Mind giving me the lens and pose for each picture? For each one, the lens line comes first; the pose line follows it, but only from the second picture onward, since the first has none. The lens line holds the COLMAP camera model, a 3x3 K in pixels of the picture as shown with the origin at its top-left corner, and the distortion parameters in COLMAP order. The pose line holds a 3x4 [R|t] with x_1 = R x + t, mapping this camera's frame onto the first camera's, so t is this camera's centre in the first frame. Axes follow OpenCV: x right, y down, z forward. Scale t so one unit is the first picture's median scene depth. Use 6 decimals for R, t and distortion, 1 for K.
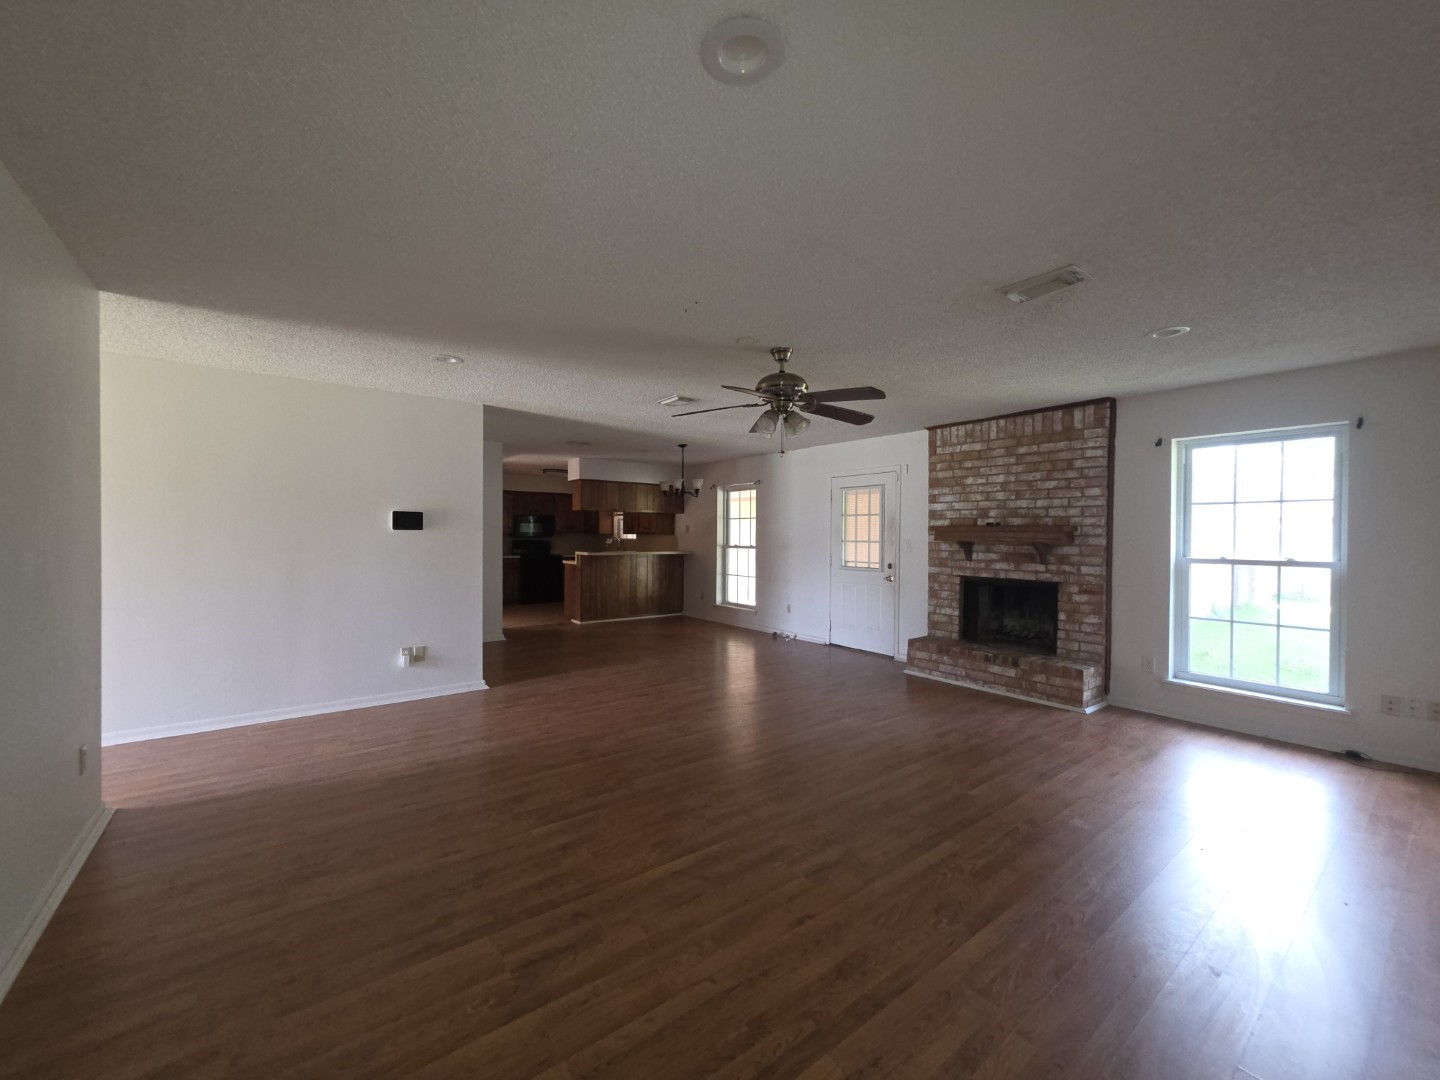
lens RADIAL K [[576.9, 0, 715.4], [0, 576.9, 541.5], [0, 0, 1]] dist [-0.001169, 0.000024]
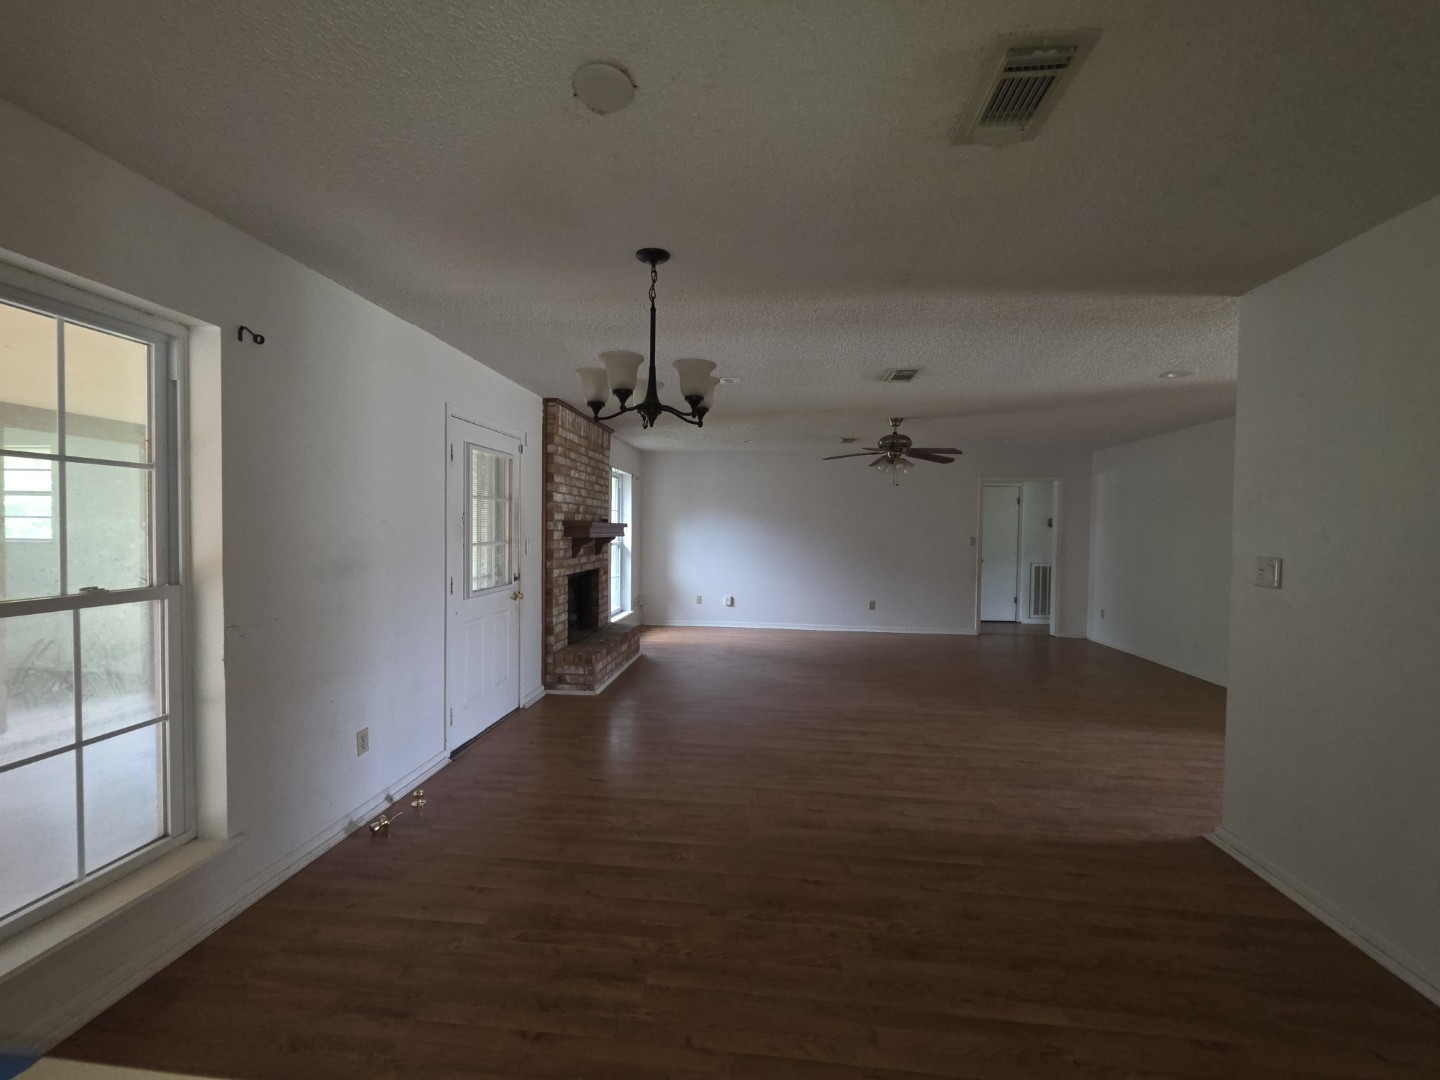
lens RADIAL K [[576.9, 0, 715.4], [0, 576.9, 541.5], [0, 0, 1]] dist [-0.001169, 0.000024]
pose [[-0.732807, -0.031077, 0.679727, -0.420017], [-0.007414, 0.999262, 0.037693, -0.034407], [-0.680397, 0.022582, -0.732496, 1.717737]]
